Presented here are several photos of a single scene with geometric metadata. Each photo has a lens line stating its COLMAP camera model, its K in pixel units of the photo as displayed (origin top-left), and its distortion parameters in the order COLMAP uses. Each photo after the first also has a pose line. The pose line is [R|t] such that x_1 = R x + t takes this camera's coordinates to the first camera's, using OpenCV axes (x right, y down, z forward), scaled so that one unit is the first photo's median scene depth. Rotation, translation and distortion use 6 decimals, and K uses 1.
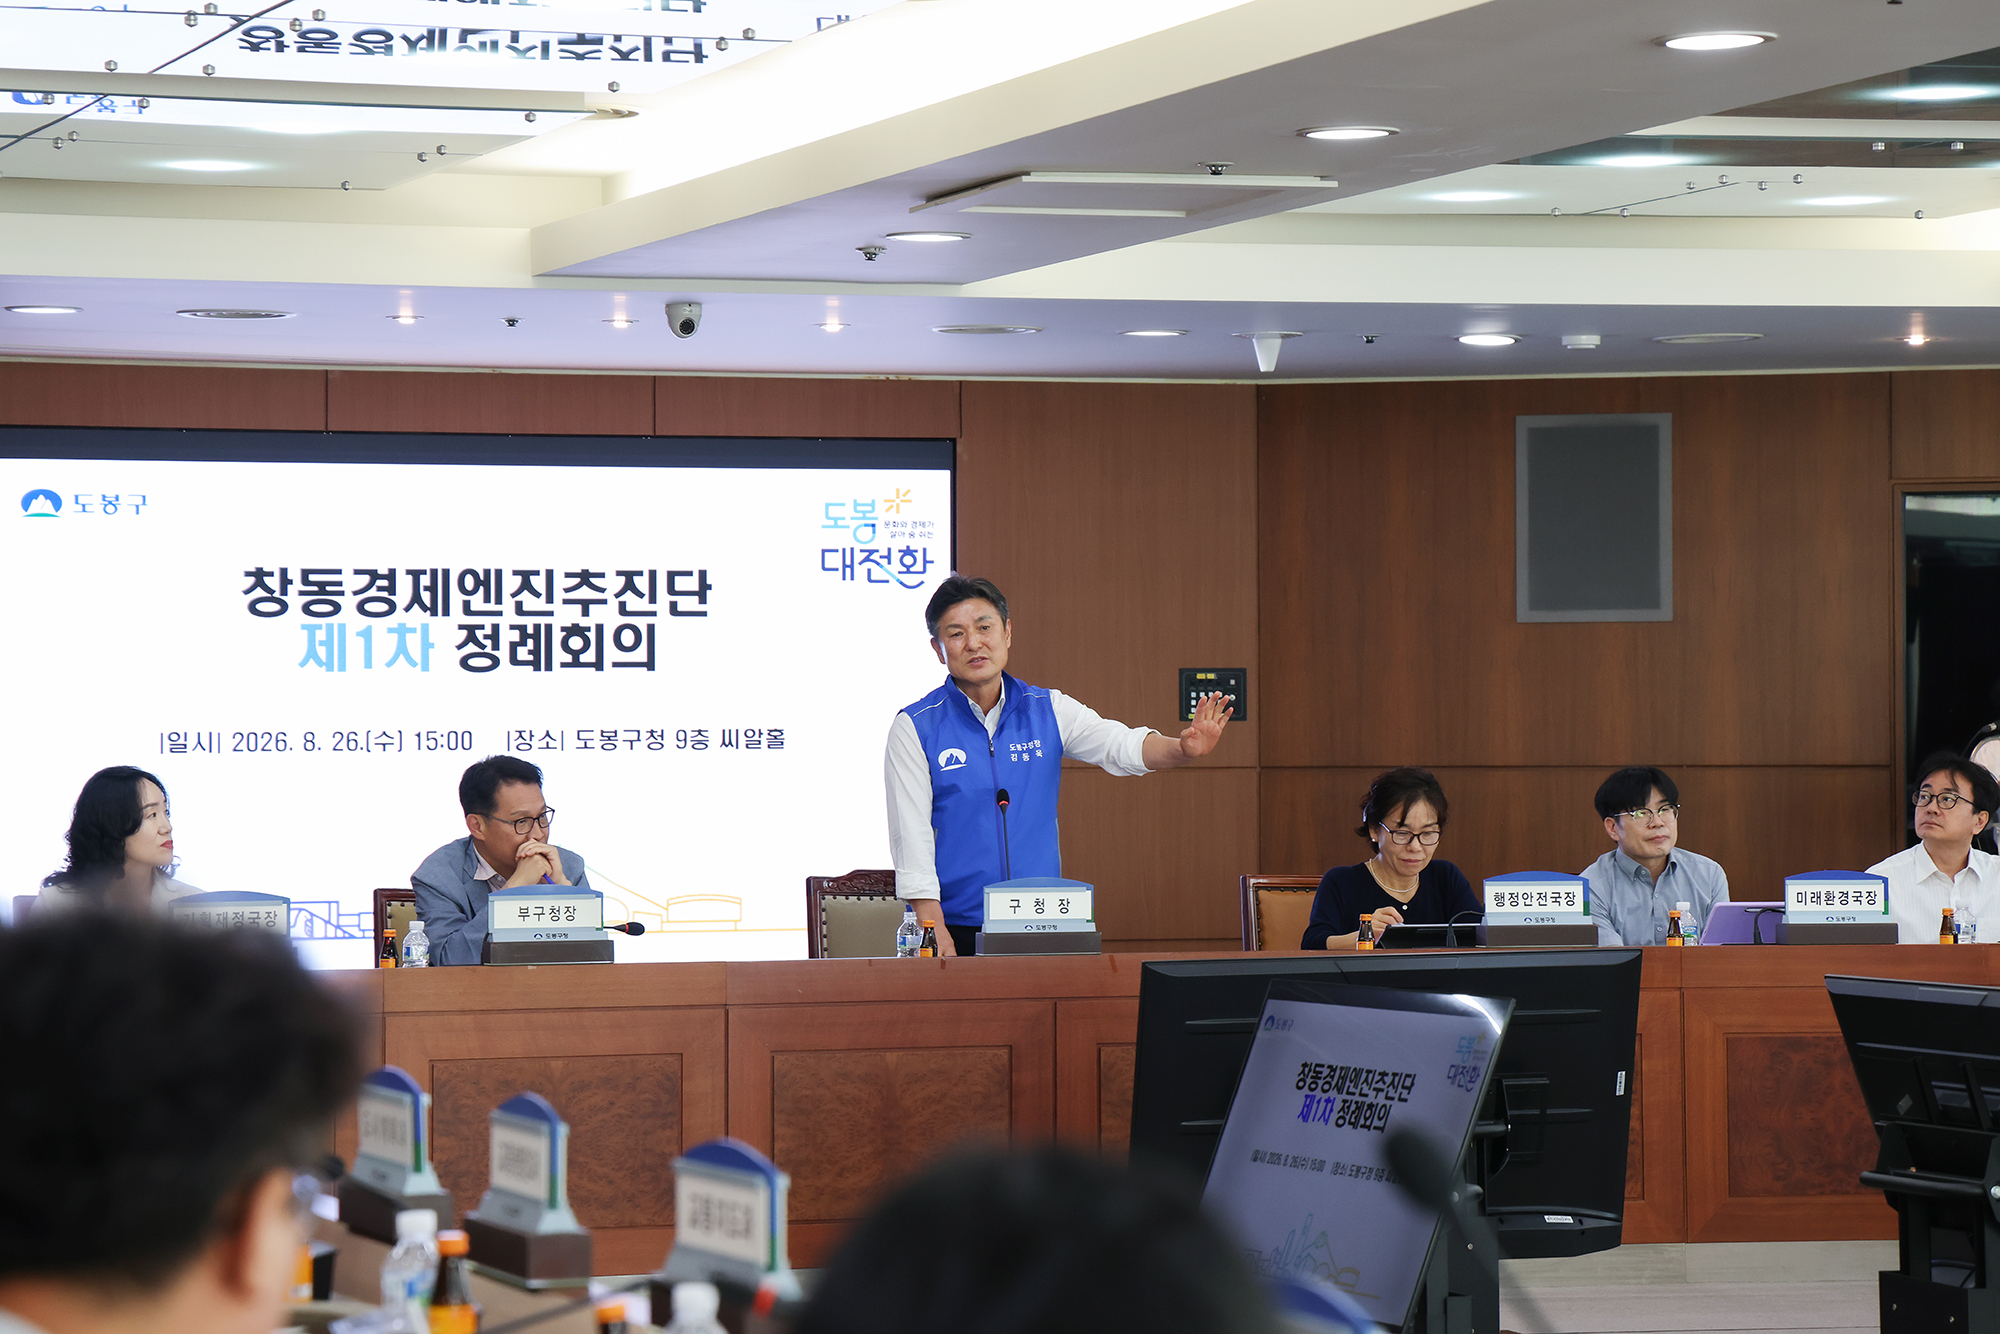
lens RADIAL K [[6197.0, 0, 1000.0], [0, 6197.0, 667.0], [0, 0, 1]] dist [0.724469, -0.809471]
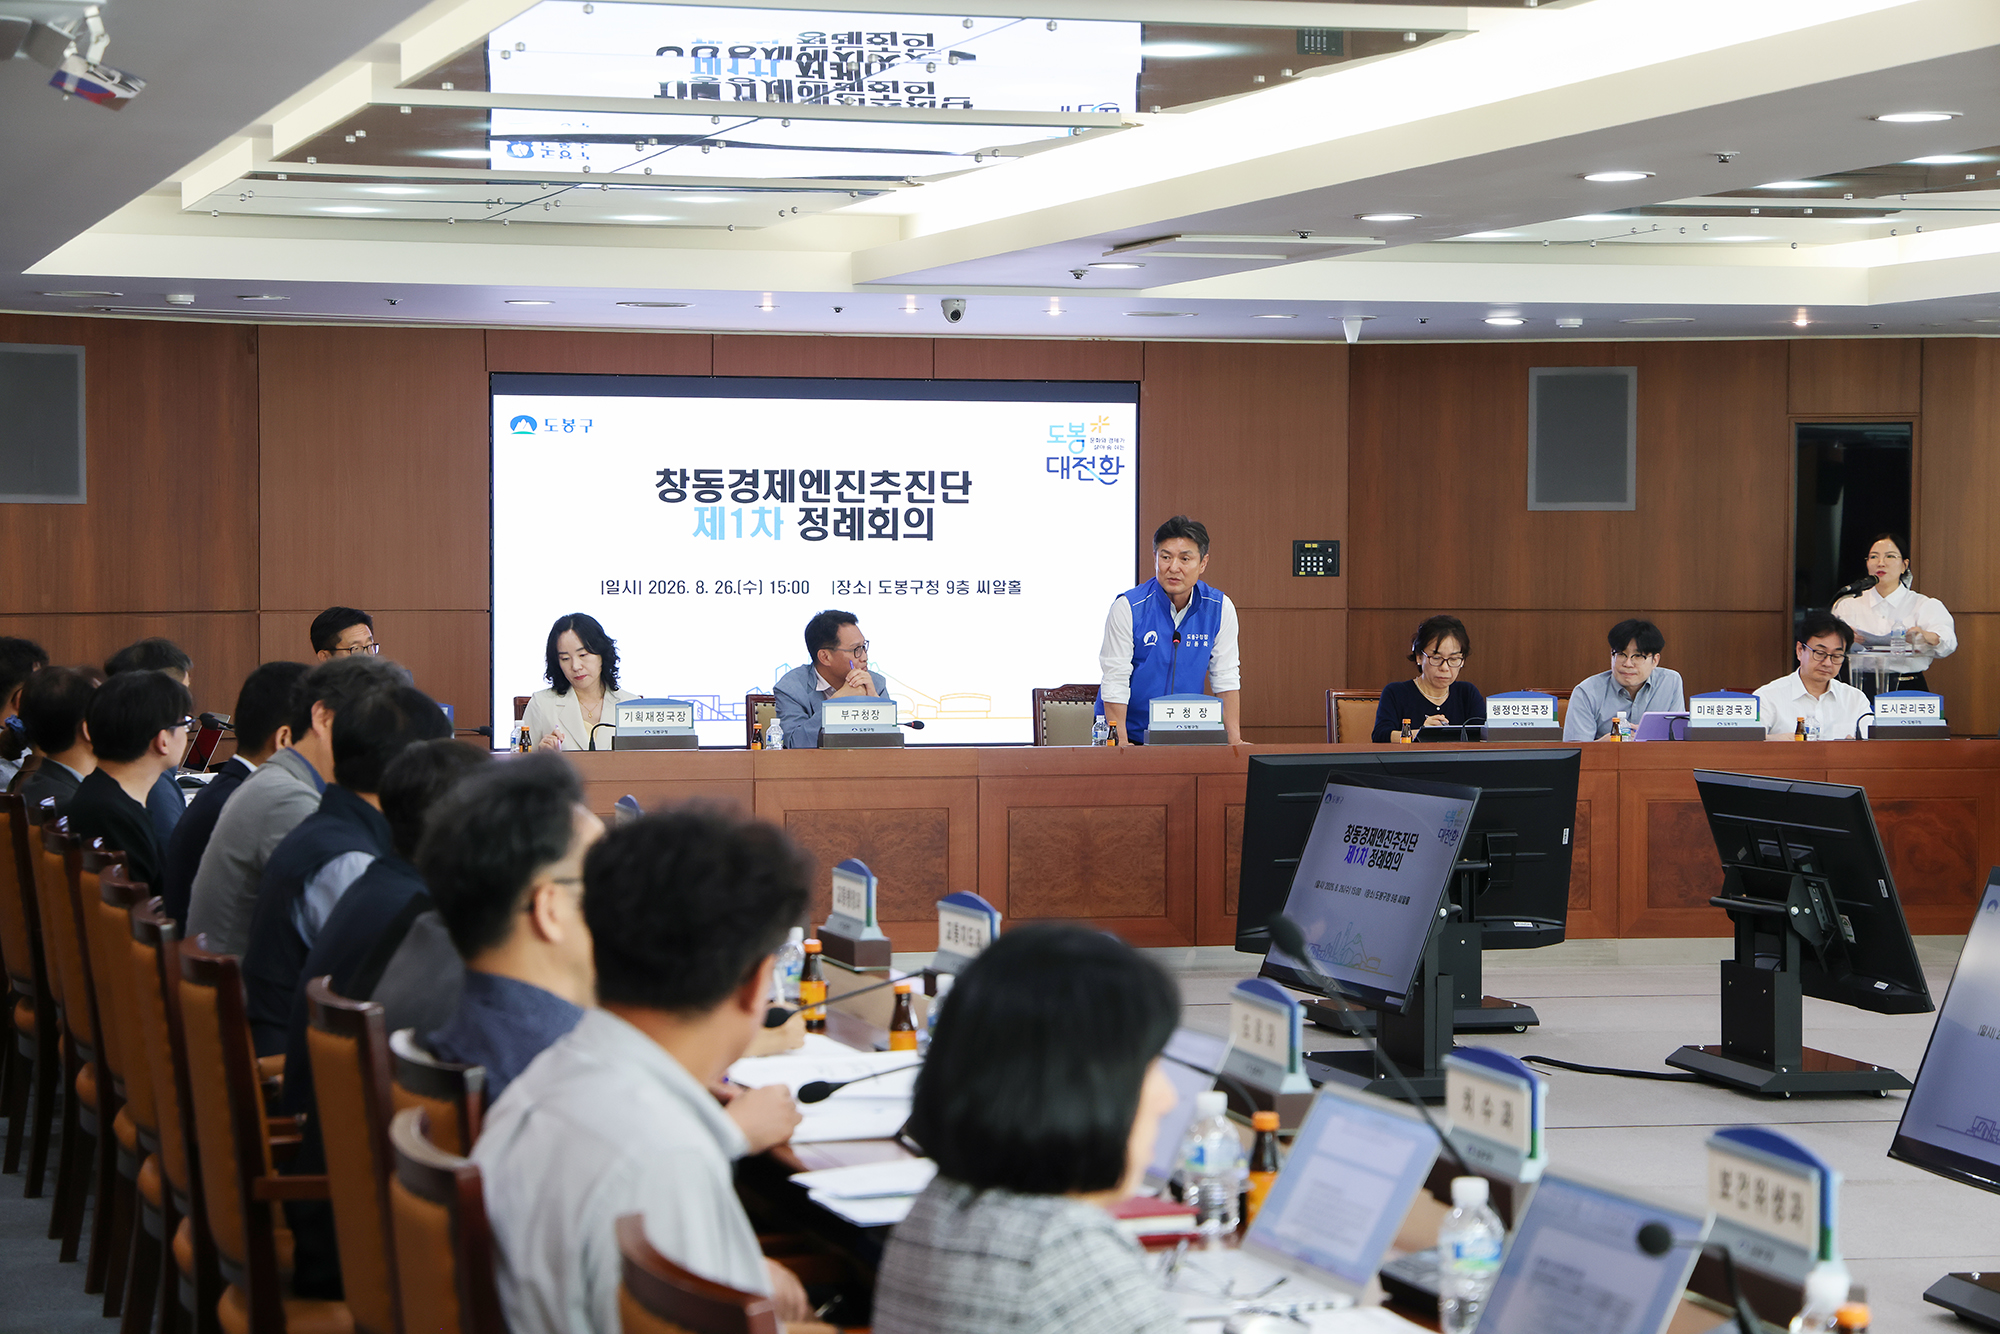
lens RADIAL K [[4634.9, 0, 1000.0], [0, 4634.9, 667.0], [0, 0, 1]] dist [0.457177, 0.079813]
pose [[0.999113, 0.009149, -0.041107, 0.005556], [-0.007602, 0.999262, 0.037640, -0.010989], [0.041421, -0.037294, 0.998446, -0.092219]]
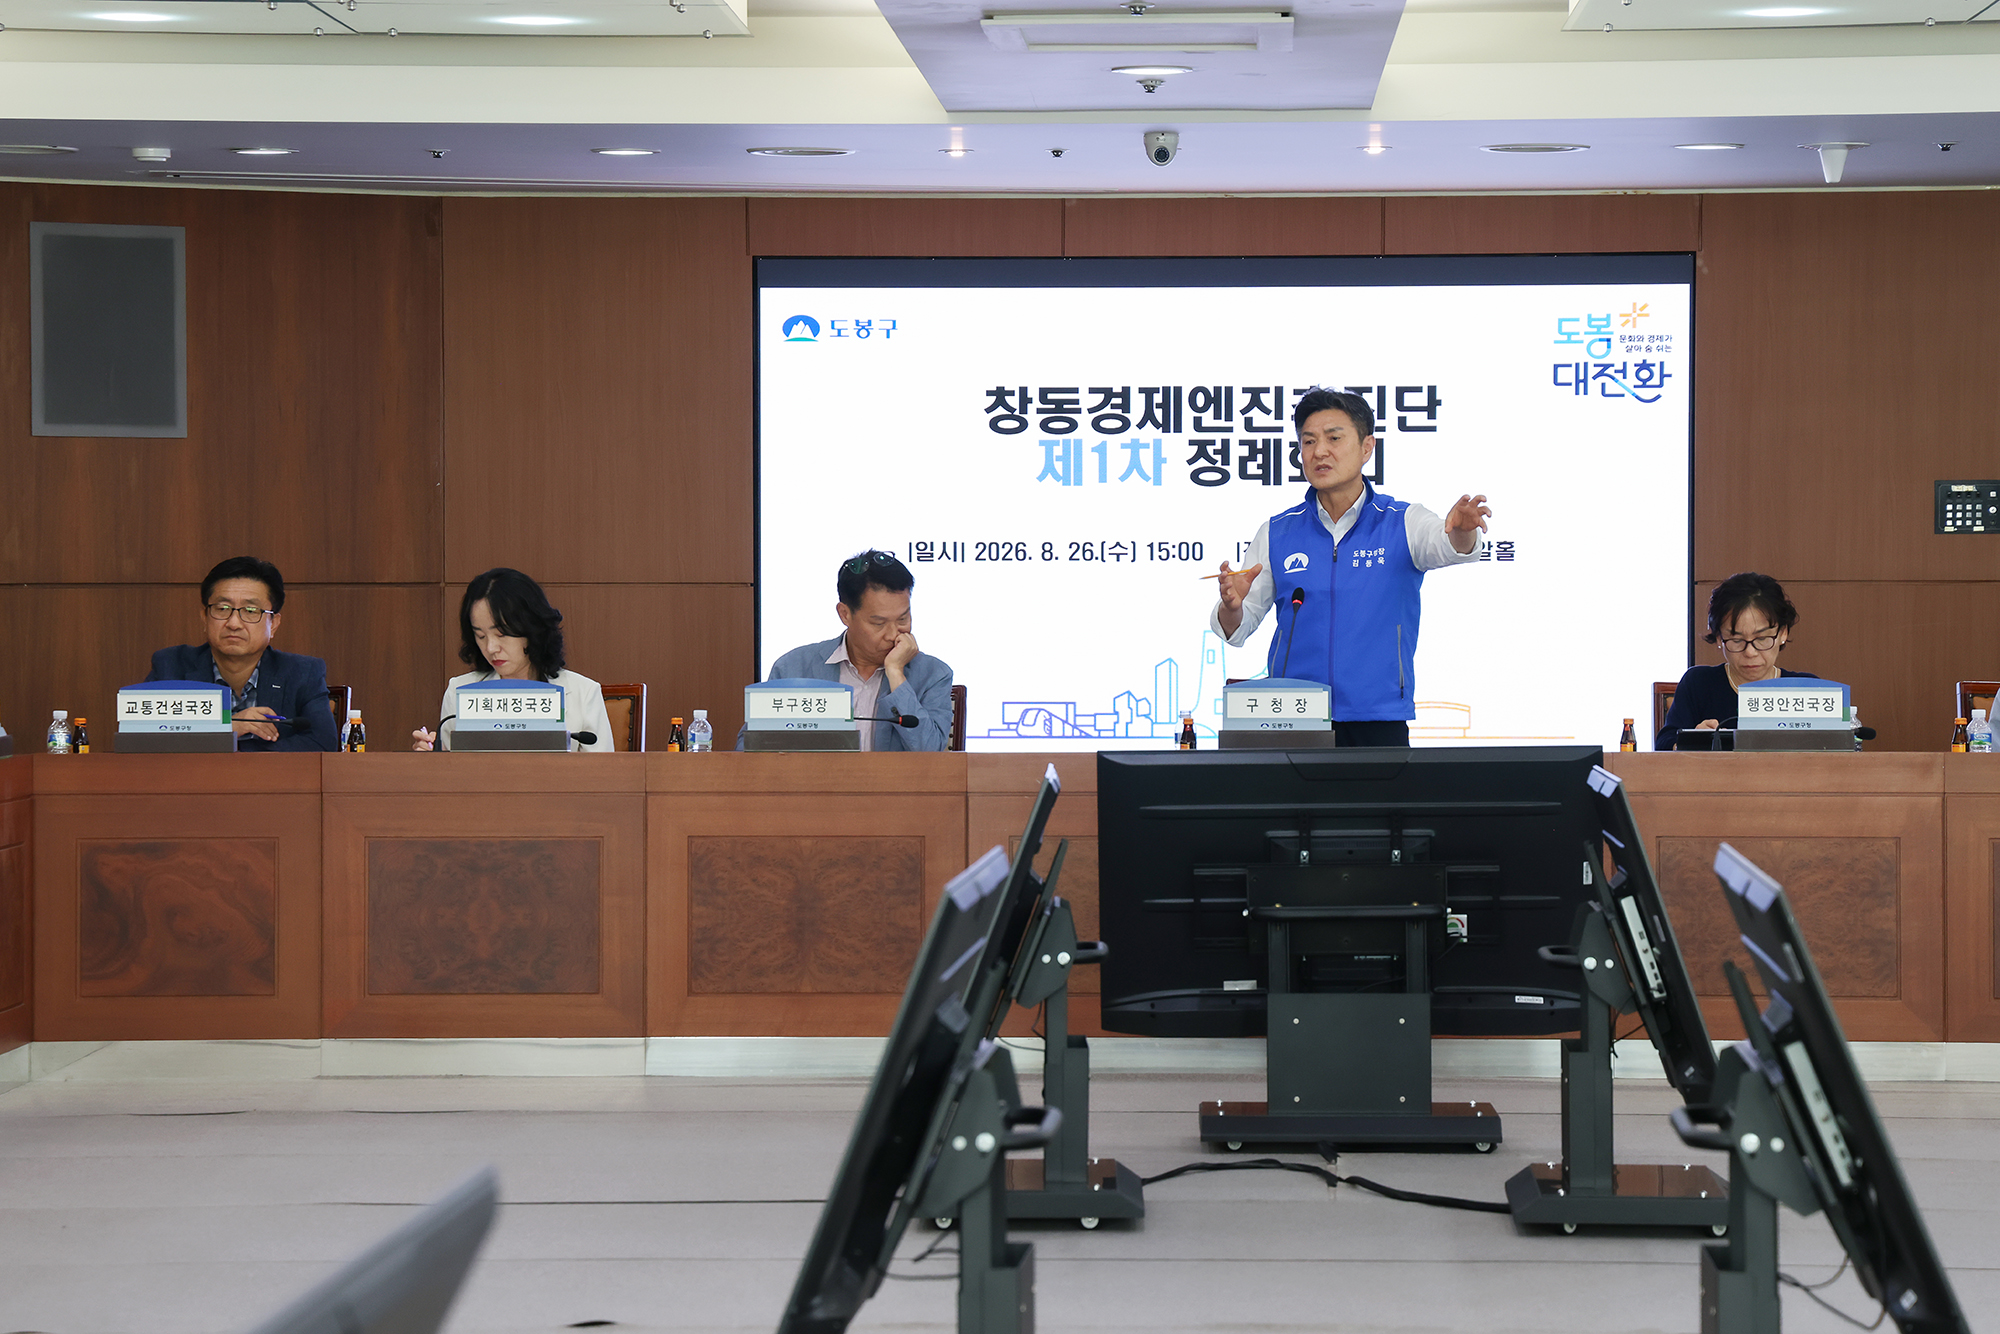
lens RADIAL K [[6589.0, 0, 1029.3], [0, 6589.0, 670.7], [0, 0, 1]] dist [0.685874, 0.041220]
pose [[0.942383, 0.009908, -0.334389, 0.259907], [-0.000712, 0.999618, 0.027612, 0.001297], [0.334535, -0.025783, 0.942030, -0.053357]]
